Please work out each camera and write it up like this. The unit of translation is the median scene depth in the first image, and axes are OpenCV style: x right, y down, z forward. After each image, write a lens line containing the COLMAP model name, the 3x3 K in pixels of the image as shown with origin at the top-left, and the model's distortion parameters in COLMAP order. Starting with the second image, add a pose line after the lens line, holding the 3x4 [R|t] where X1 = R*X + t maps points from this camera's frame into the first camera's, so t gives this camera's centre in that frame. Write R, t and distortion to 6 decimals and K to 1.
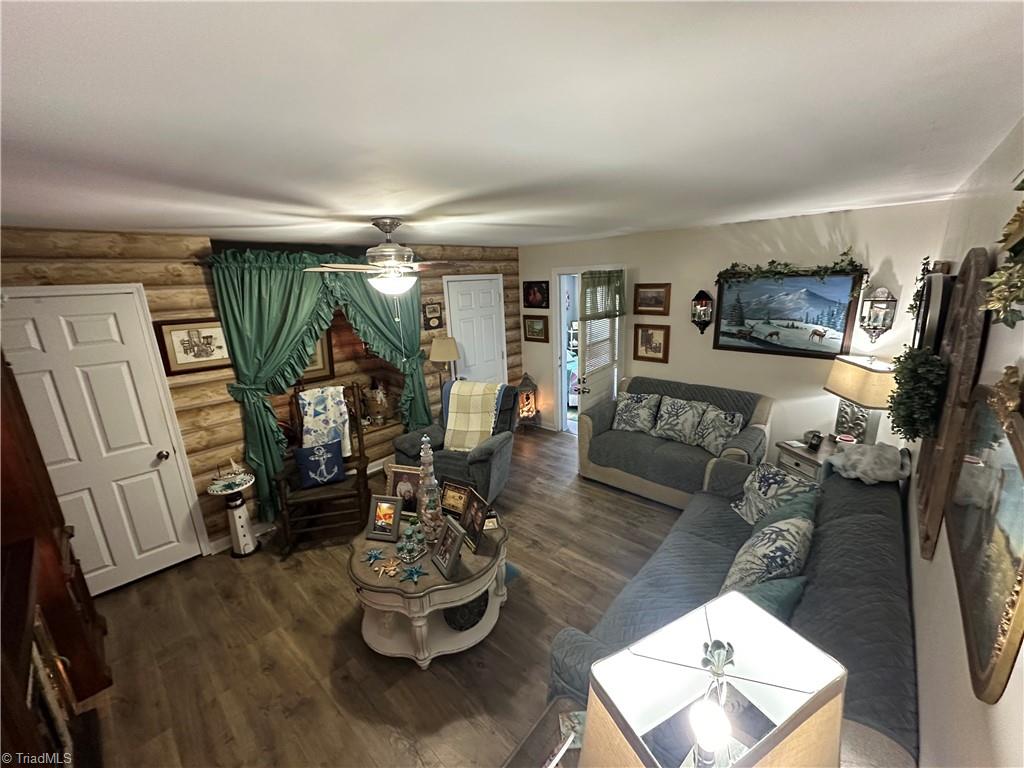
lens RADIAL K [[409.6, 0, 510.6], [0, 409.6, 384.3], [0, 0, 1]] dist [-0.003162, 0.000869]
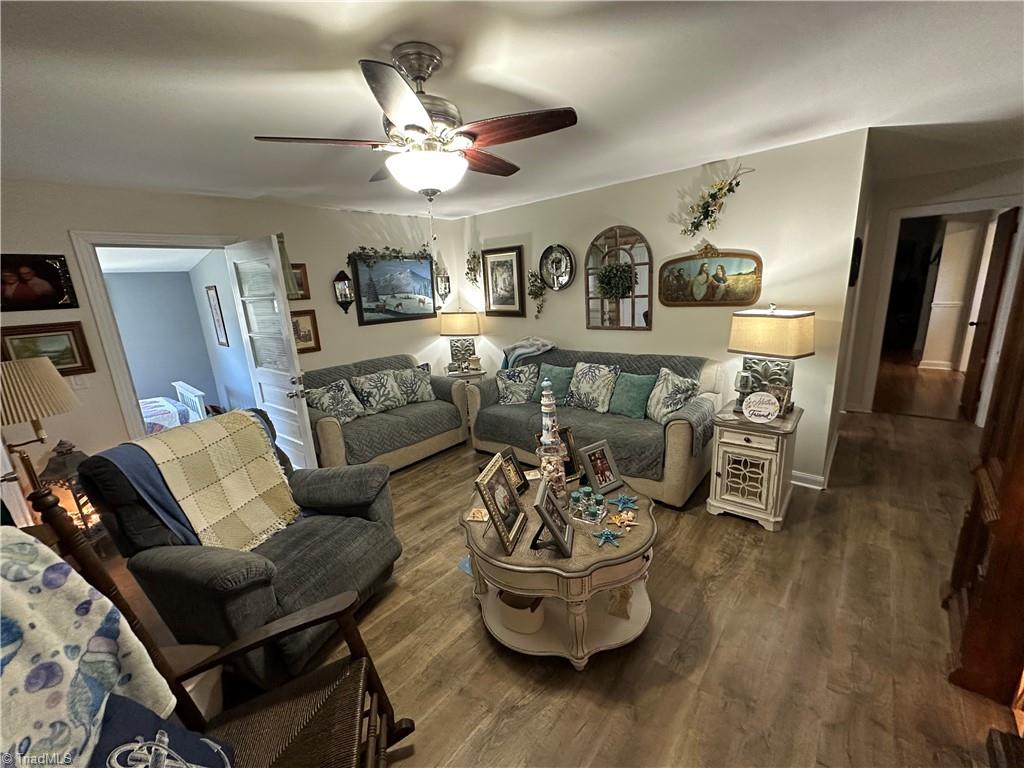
lens RADIAL K [[409.6, 0, 512.2], [0, 409.6, 384.5], [0, 0, 1]] dist [-0.003162, 0.000869]
pose [[-0.026302, -0.194479, 0.980554, -0.642821], [0.311176, 0.930567, 0.192911, -0.026842], [-0.949988, 0.310198, 0.036042, 0.663850]]
